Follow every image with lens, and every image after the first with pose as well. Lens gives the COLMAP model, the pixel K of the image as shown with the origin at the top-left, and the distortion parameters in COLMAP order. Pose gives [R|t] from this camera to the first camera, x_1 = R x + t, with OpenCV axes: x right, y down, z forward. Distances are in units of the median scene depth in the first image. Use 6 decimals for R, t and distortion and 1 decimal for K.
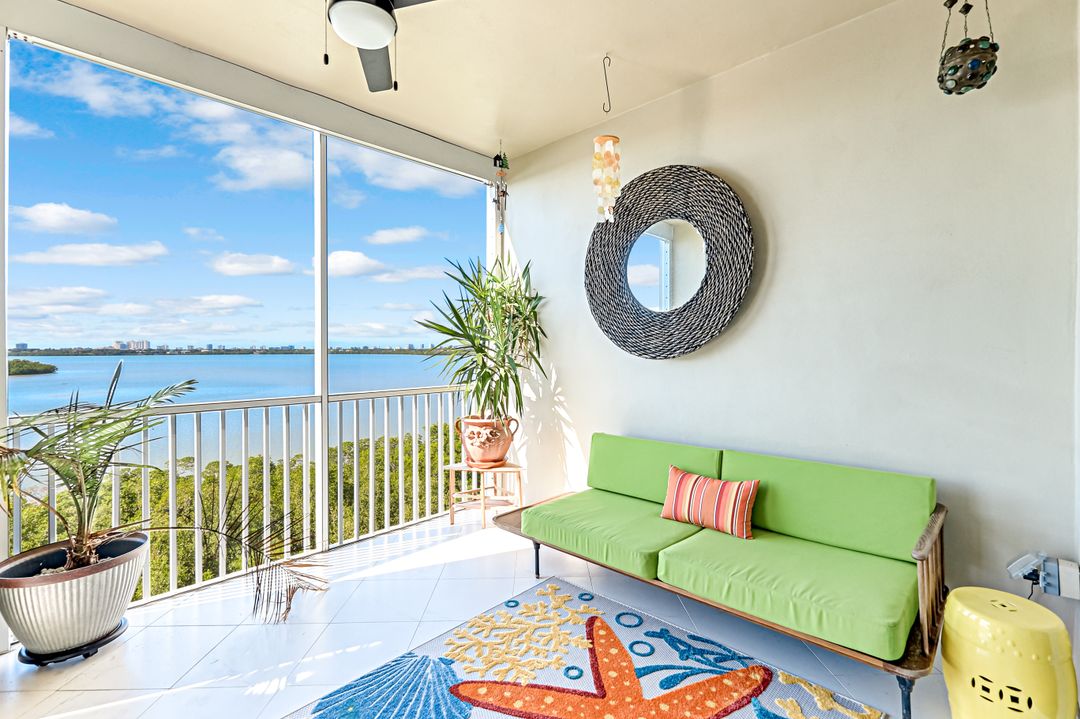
lens RADIAL K [[482.5, 0, 534.8], [0, 482.5, 349.7], [0, 0, 1]] dist [0.002396, 0.000153]
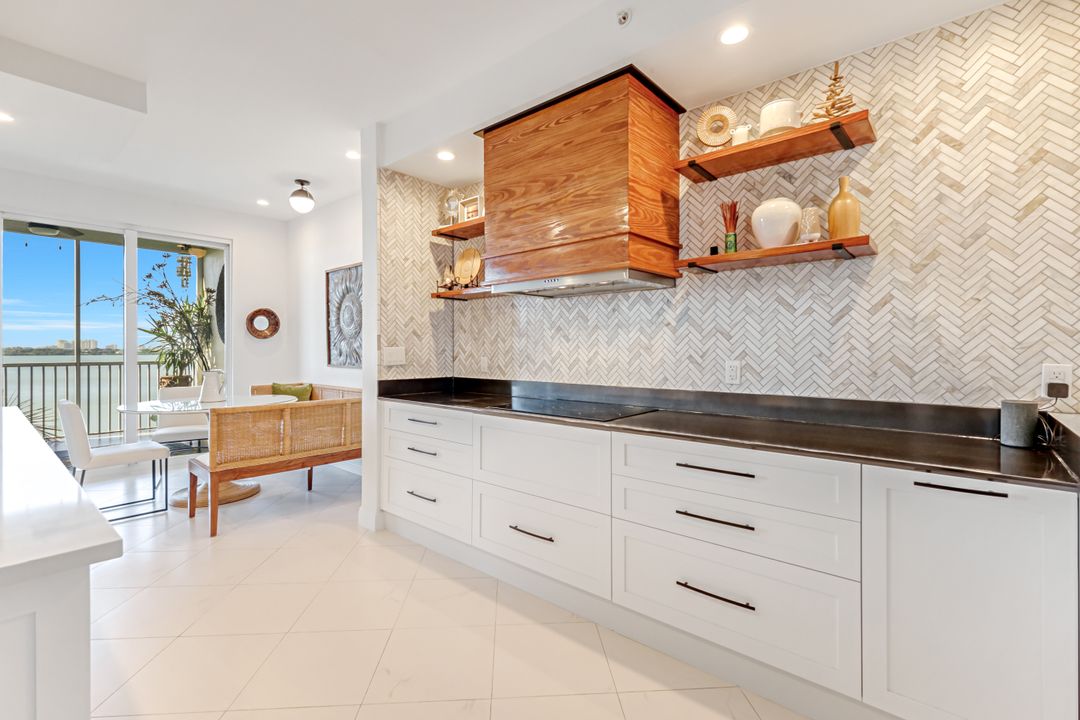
lens RADIAL K [[482.5, 0, 548.1], [0, 482.5, 350.5], [0, 0, 1]] dist [0.002396, 0.000153]
pose [[0.996065, 0.003317, 0.088560, 1.724473], [-0.003278, 0.999994, -0.000590, 0.042346], [-0.088561, 0.000298, 0.996071, -1.520603]]
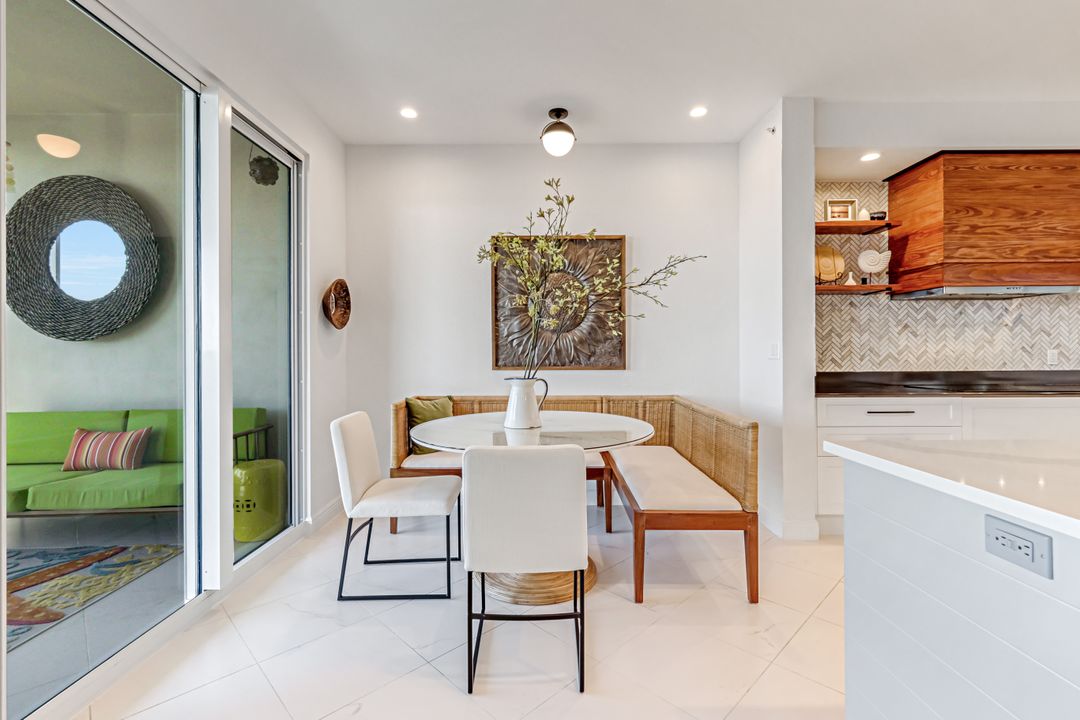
lens RADIAL K [[482.5, 0, 541.5], [0, 482.5, 352.6], [0, 0, 1]] dist [0.002396, 0.000153]
pose [[0.704405, 0.000791, 0.709798, 0.243488], [0.004805, 0.999971, -0.005884, 0.066767], [-0.709782, 0.007555, 0.704381, -0.668927]]
